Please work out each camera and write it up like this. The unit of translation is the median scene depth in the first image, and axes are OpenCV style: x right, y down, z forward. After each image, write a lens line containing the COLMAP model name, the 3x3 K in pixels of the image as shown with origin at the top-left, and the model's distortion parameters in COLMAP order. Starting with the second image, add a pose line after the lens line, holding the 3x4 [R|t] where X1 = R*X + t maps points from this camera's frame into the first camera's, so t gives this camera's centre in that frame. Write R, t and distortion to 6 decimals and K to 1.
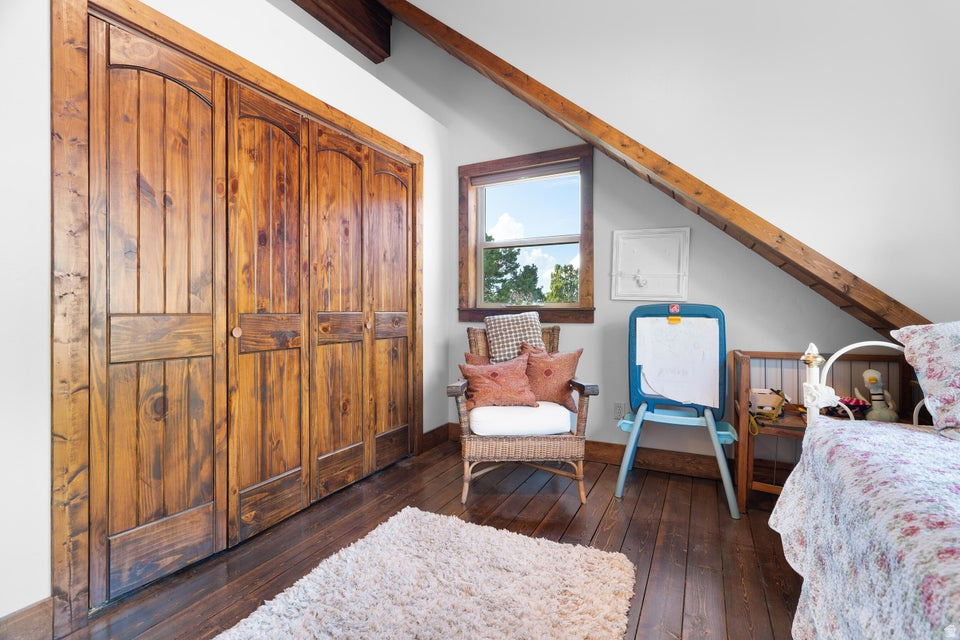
lens RADIAL K [[438.4, 0, 482.4], [0, 438.4, 315.8], [0, 0, 1]] dist [0.003499, 0.000007]
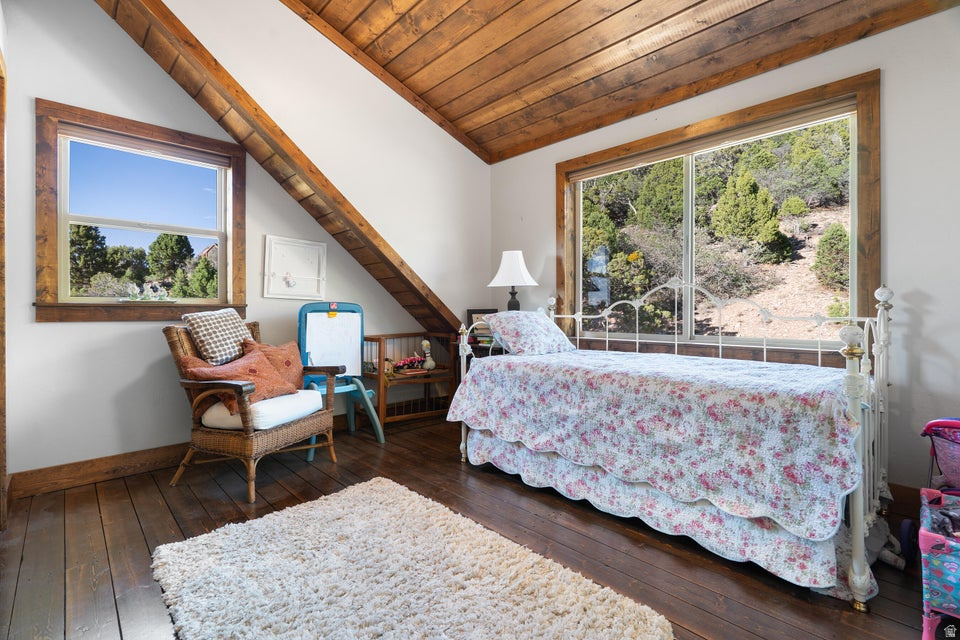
lens RADIAL K [[438.4, 0, 482.4], [0, 438.4, 315.8], [0, 0, 1]] dist [0.003499, 0.000007]
pose [[0.330112, -0.018306, 0.943764, -0.651099], [0.006754, 0.999832, 0.017031, -0.006016], [-0.943918, 0.000752, 0.330180, 0.147025]]
